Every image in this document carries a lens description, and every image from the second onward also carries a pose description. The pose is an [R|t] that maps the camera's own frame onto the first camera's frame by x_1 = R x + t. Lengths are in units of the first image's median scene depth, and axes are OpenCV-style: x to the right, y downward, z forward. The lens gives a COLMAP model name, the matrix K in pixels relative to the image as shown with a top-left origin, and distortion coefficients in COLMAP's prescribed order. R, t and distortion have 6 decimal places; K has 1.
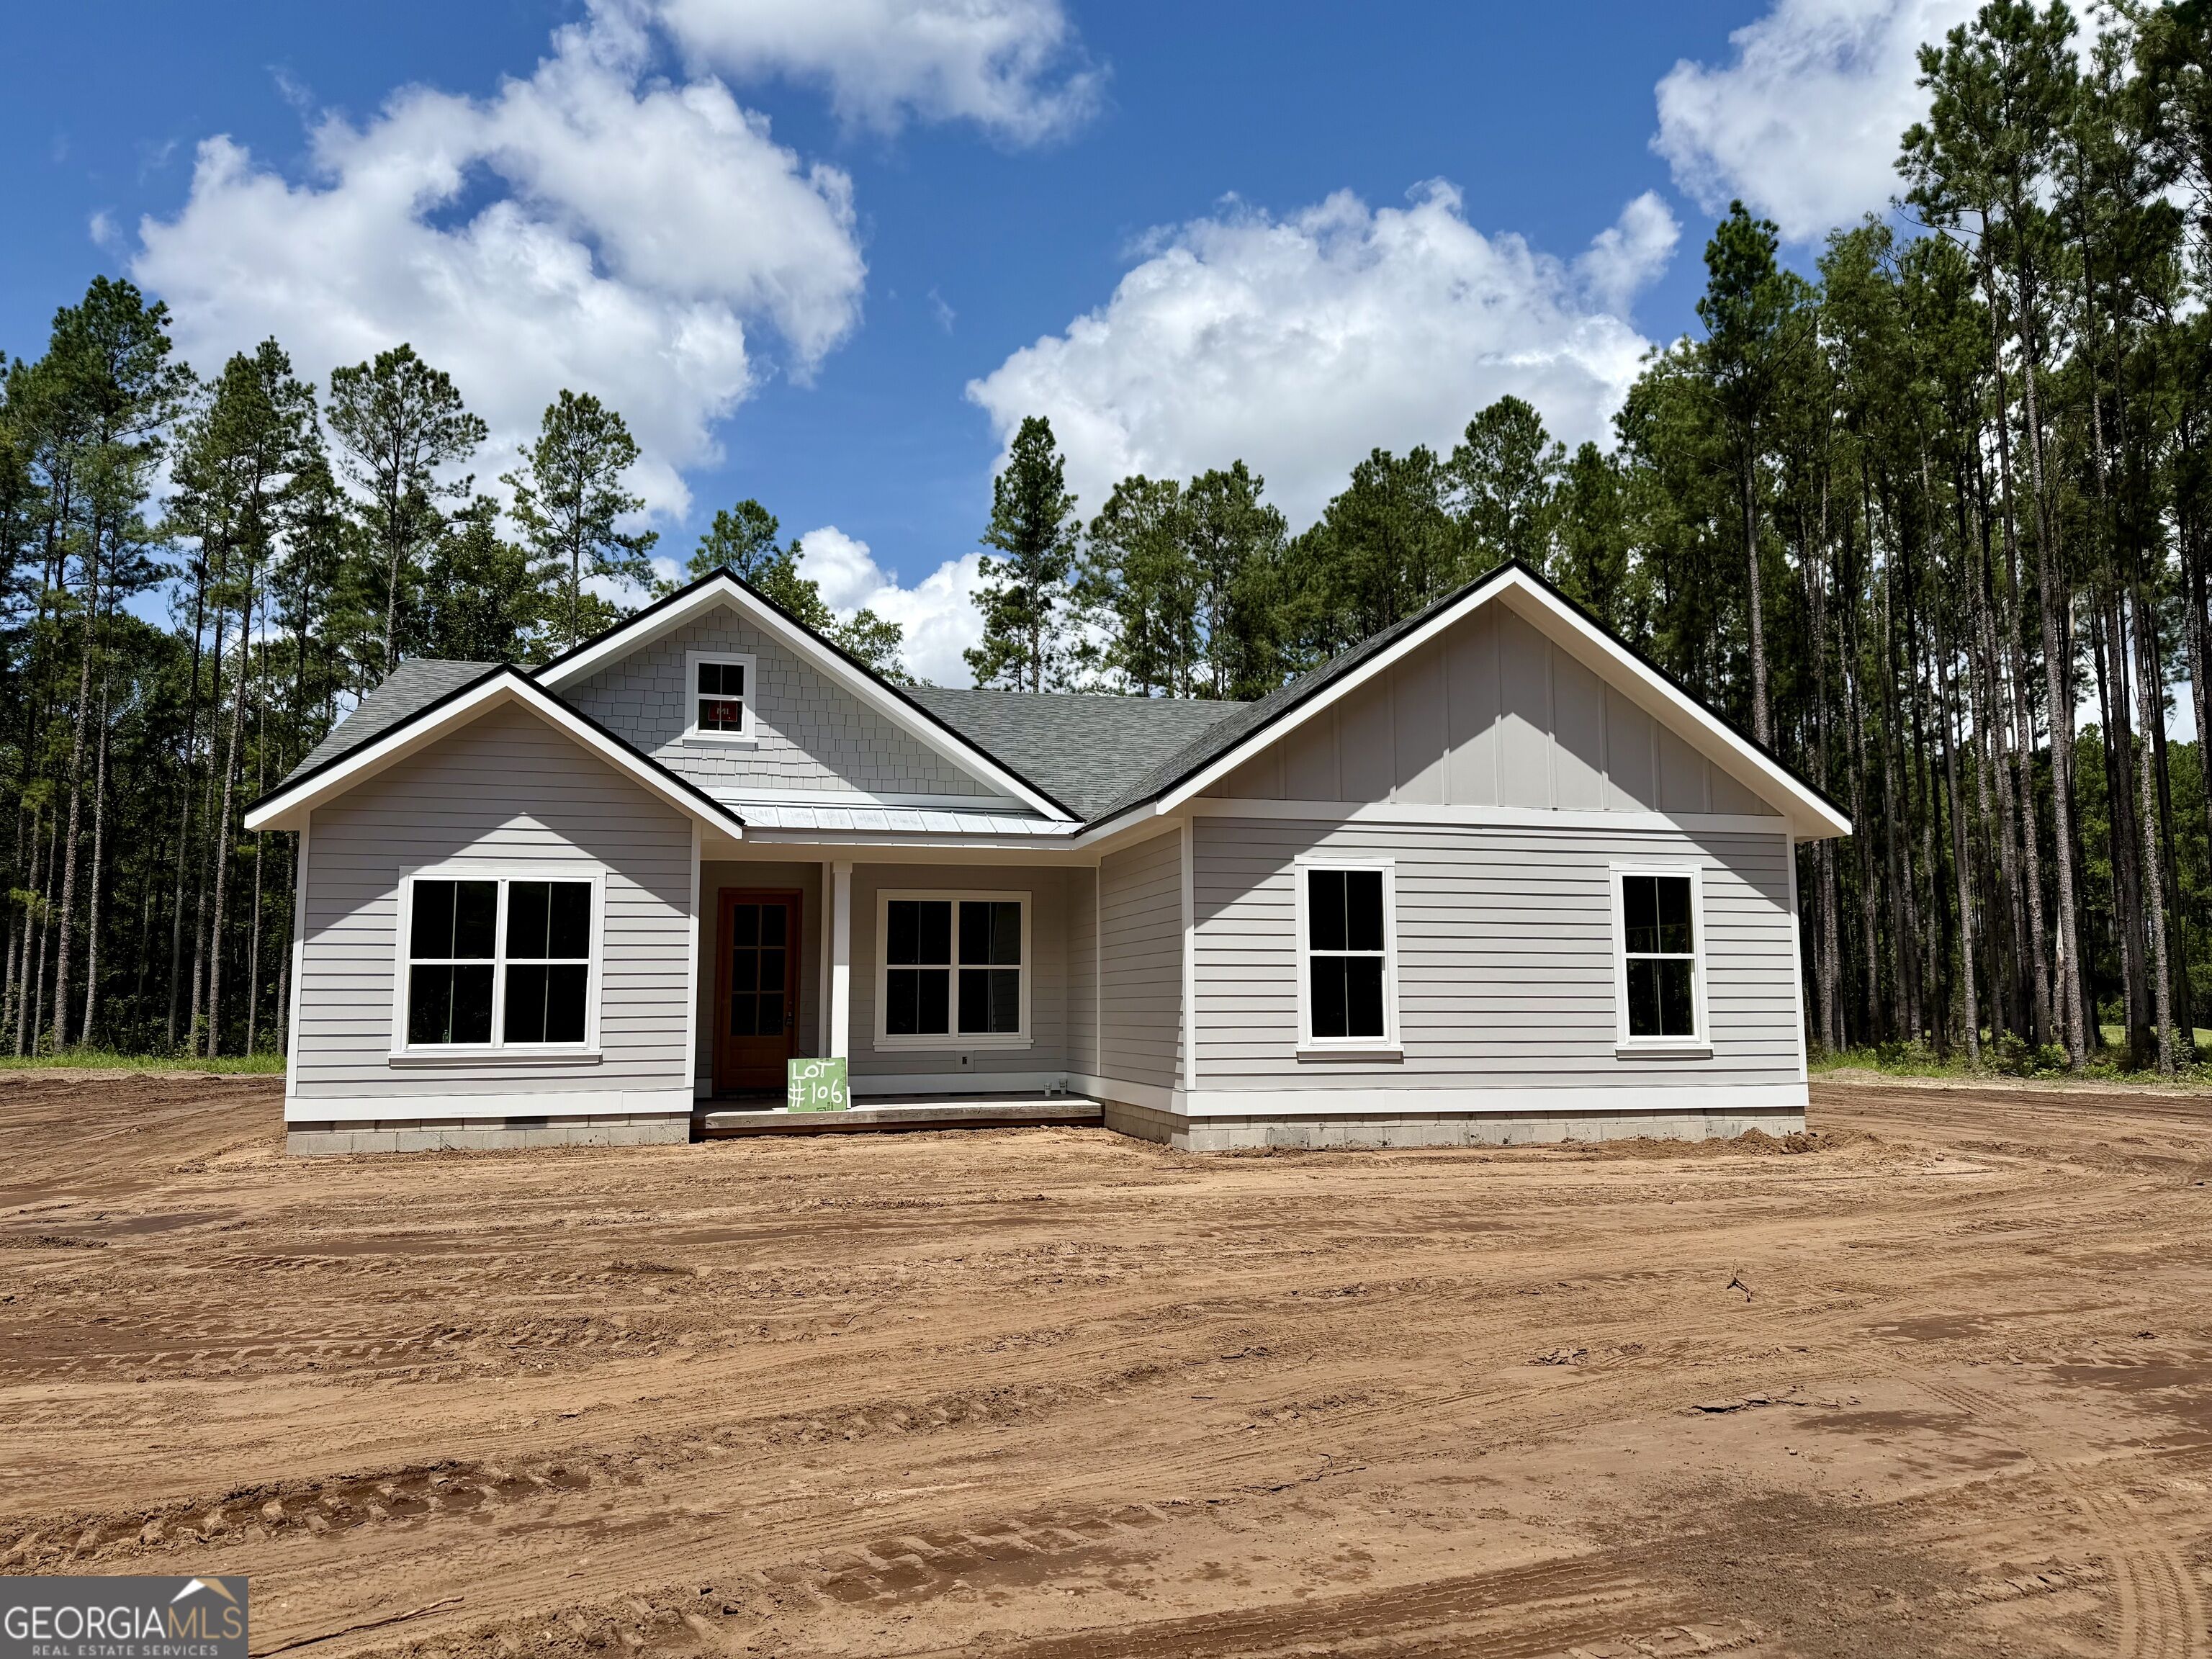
lens RADIAL K [[1599.2, 0, 1106.0], [0, 1599.2, 829.5], [0, 0, 1]] dist [0.141134, -0.129530]
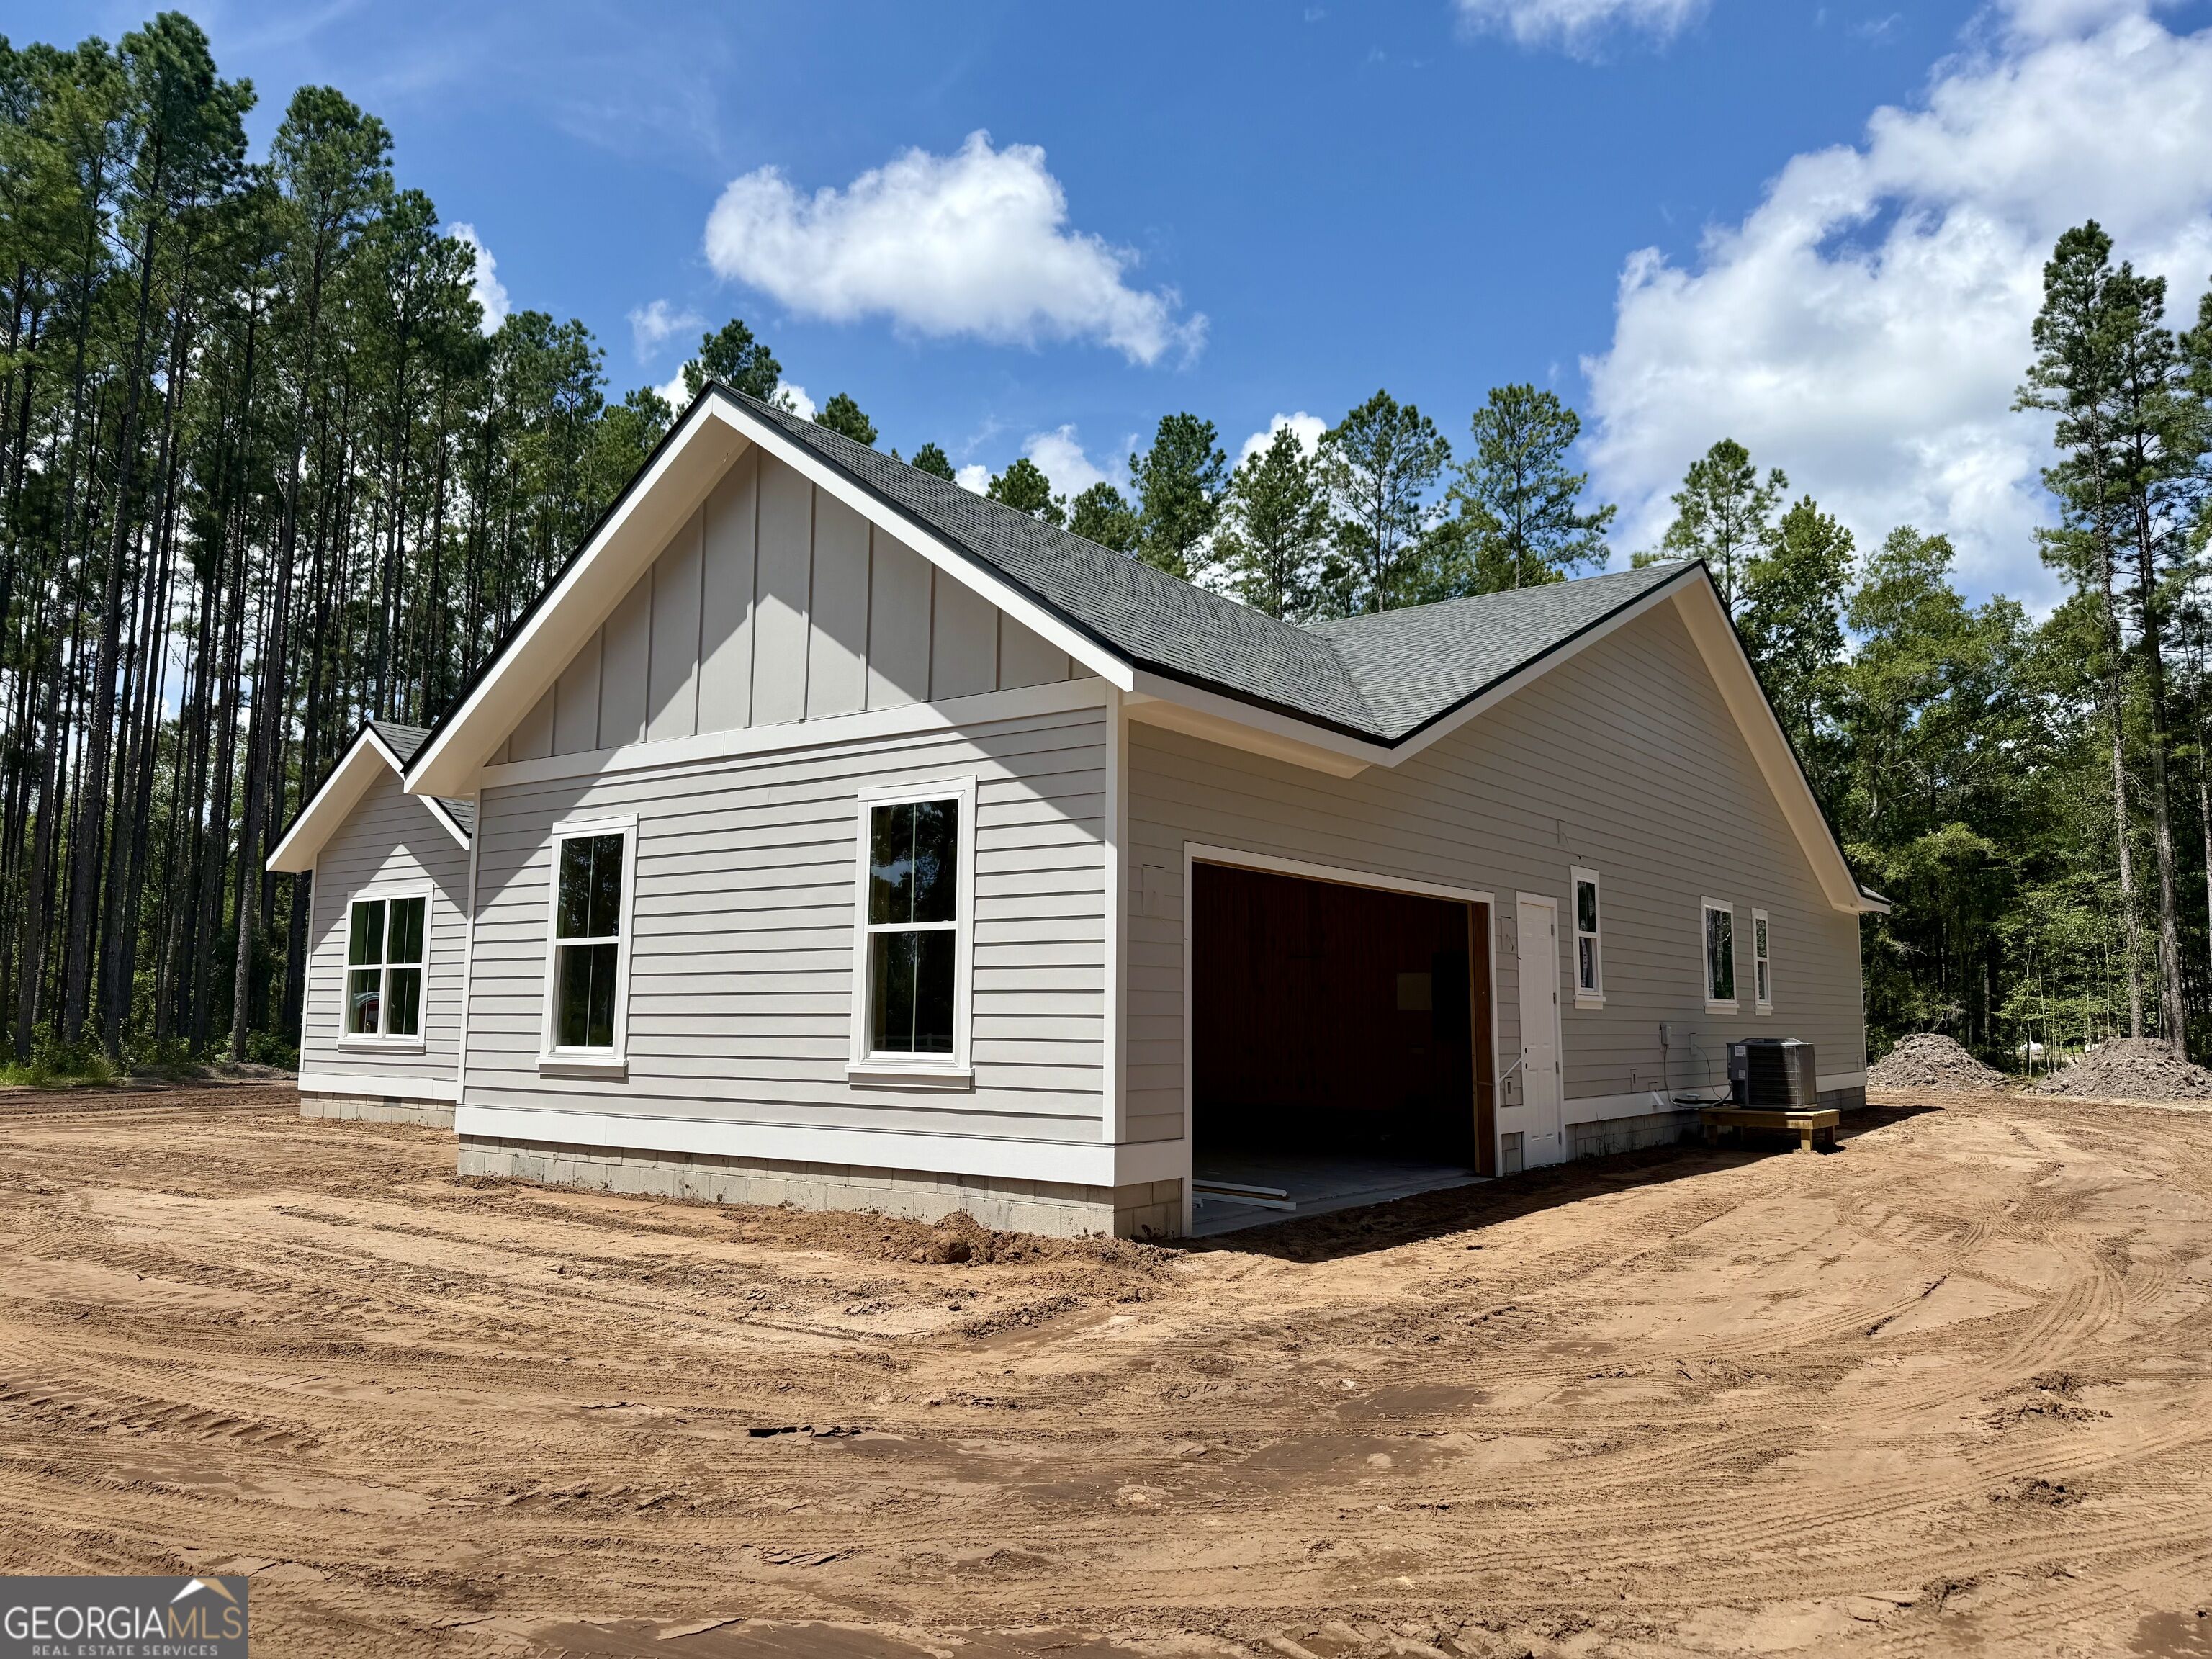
lens RADIAL K [[1507.6, 0, 1105.9], [0, 1507.6, 786.4], [0, 0, 1]] dist [0.004915, 0.001276]
pose [[0.657007, -0.106530, -0.746320, 0.826040], [0.081945, 0.994192, -0.069772, 0.069479], [0.749418, -0.015317, 0.661920, 0.656024]]
